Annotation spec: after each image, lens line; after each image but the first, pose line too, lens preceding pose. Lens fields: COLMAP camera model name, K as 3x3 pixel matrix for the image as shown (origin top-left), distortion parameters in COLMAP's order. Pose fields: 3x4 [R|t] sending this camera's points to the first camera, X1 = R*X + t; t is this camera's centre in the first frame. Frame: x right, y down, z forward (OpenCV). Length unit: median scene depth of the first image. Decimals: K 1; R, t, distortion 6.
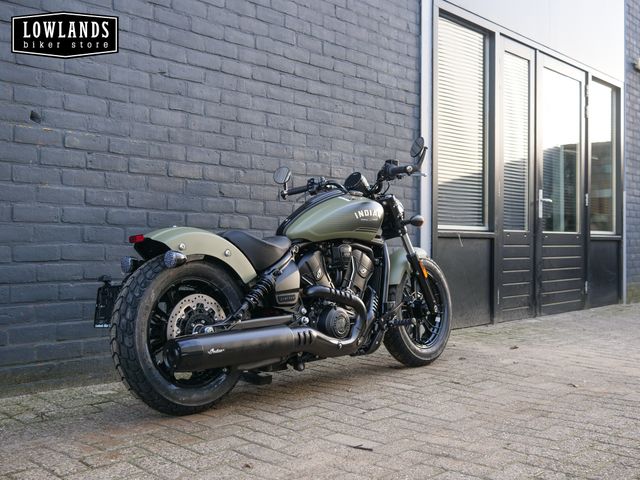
lens RADIAL K [[736.3, 0, 320.0], [0, 736.3, 240.0], [0, 0, 1]] dist [-0.011269, 0.032403]
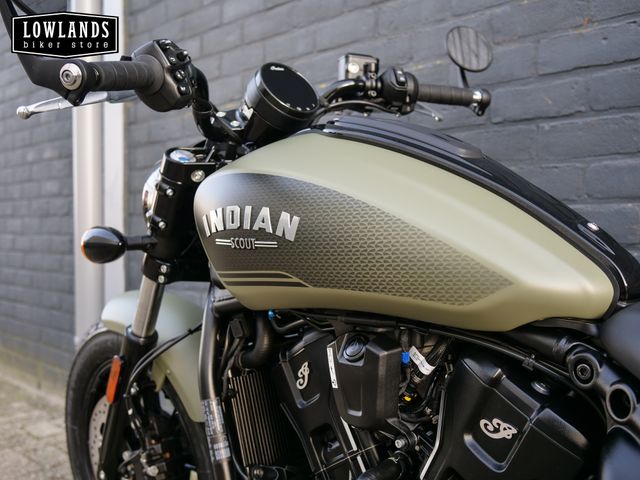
lens RADIAL K [[736.3, 0, 320.0], [0, 736.3, 240.0], [0, 0, 1]] dist [-0.011269, 0.032403]
pose [[-0.105020, 0.006027, -0.994452, 0.234937], [0.004896, 0.999973, 0.005544, -0.022290], [0.994458, -0.004287, -0.105046, 0.961694]]
